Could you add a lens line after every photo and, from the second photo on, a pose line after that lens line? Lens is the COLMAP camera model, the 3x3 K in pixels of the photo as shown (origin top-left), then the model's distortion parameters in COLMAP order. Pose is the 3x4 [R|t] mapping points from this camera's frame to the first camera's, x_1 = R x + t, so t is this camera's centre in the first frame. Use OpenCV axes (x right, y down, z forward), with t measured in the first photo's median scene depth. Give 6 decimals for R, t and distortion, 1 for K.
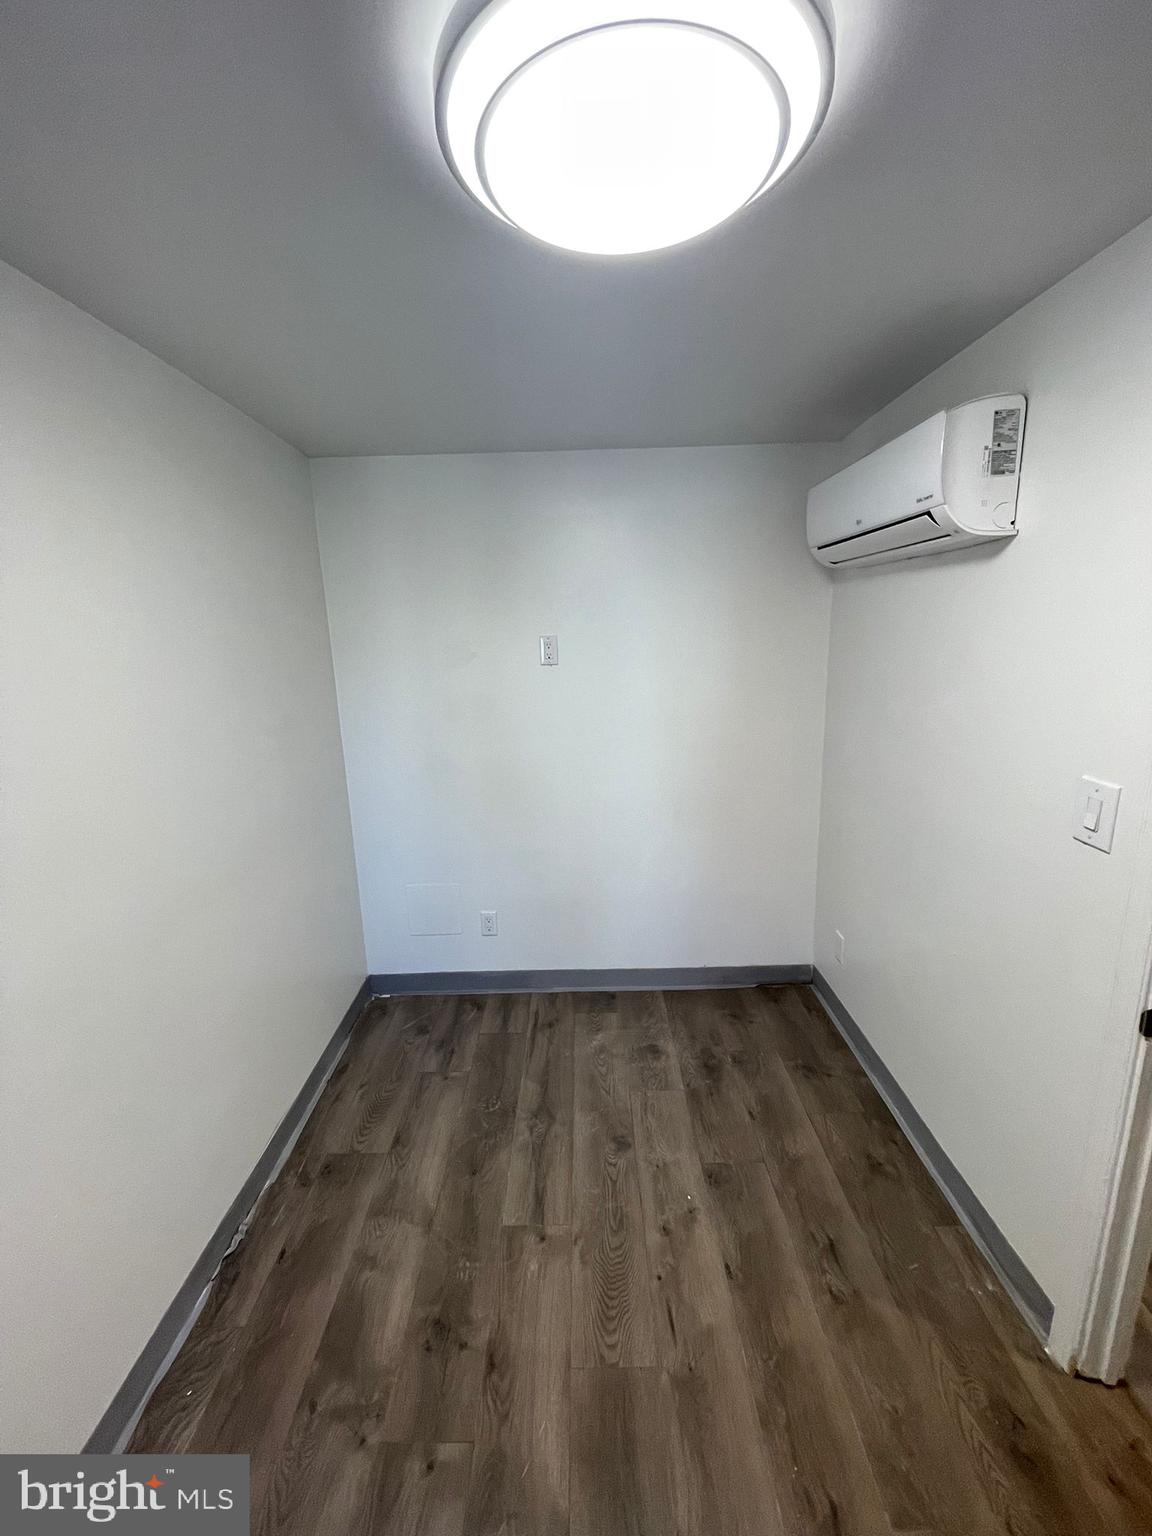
lens RADIAL K [[613.9, 0, 576.0], [0, 613.9, 762.5], [0, 0, 1]] dist [-0.002829, 0.000367]
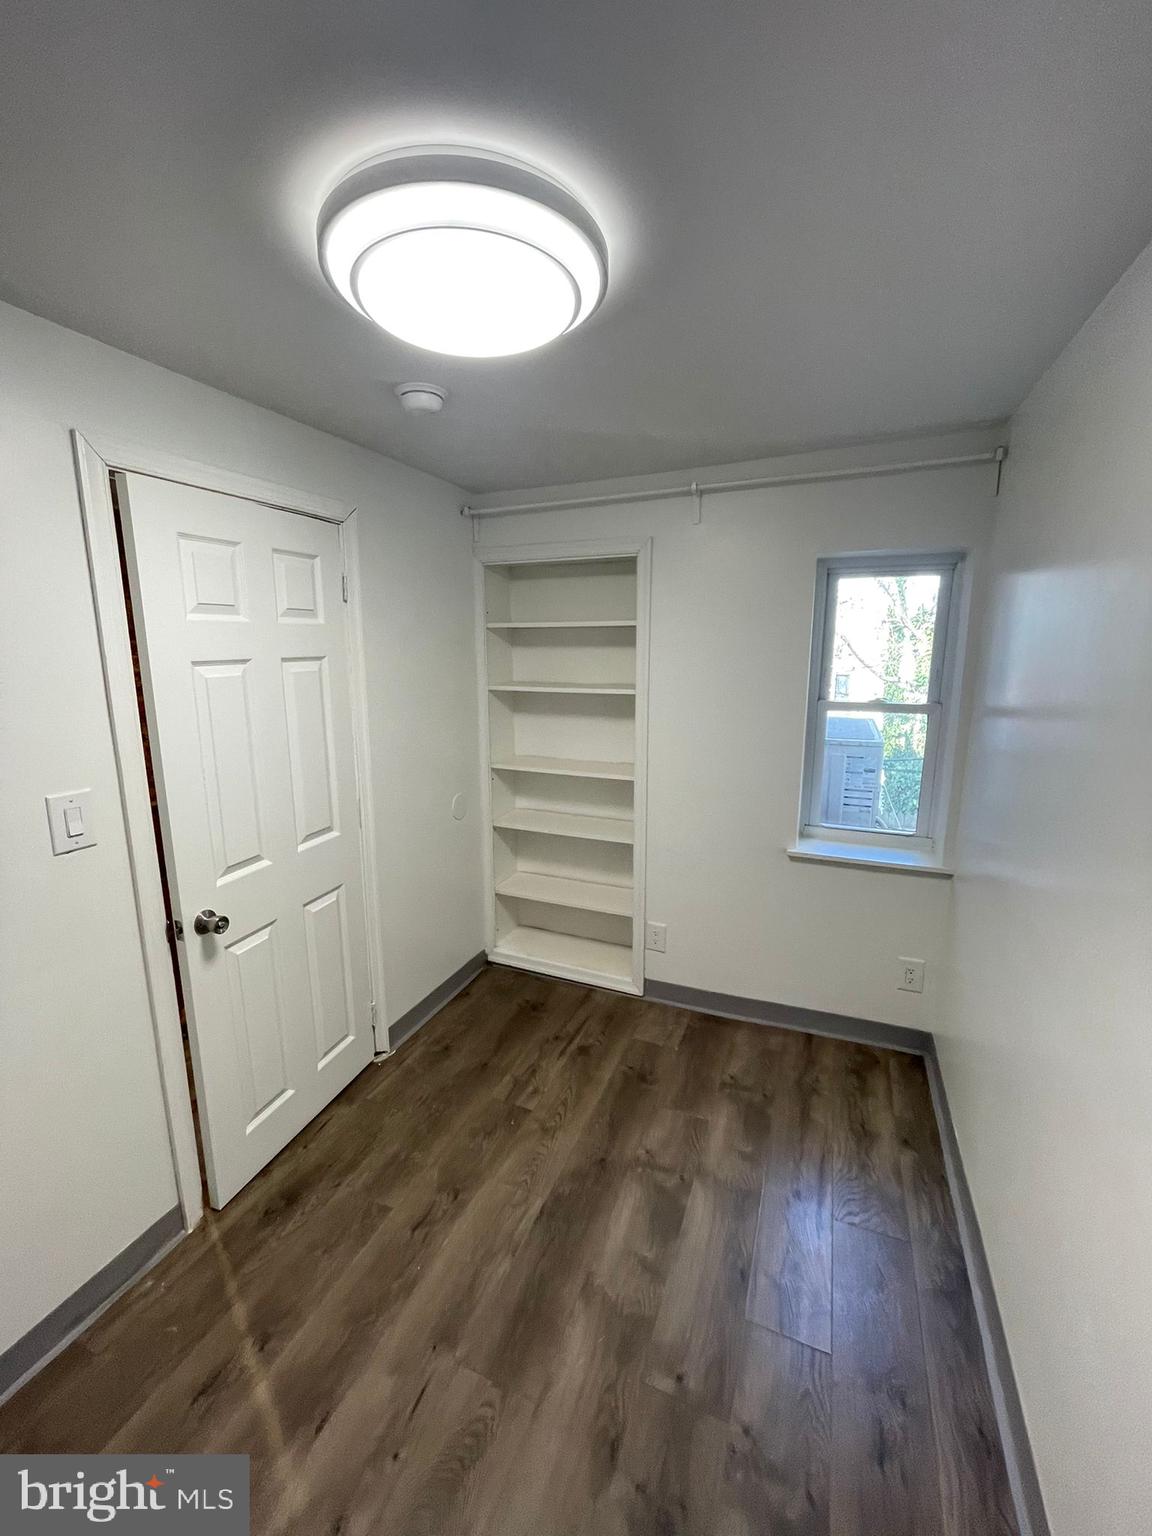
lens RADIAL K [[613.9, 0, 573.5], [0, 613.9, 764.6], [0, 0, 1]] dist [-0.002829, 0.000367]
pose [[-0.923749, -0.042340, 0.380650, -0.388760], [0.110521, 0.922122, 0.370778, -0.295453], [-0.366705, 0.384576, -0.847130, 1.410587]]
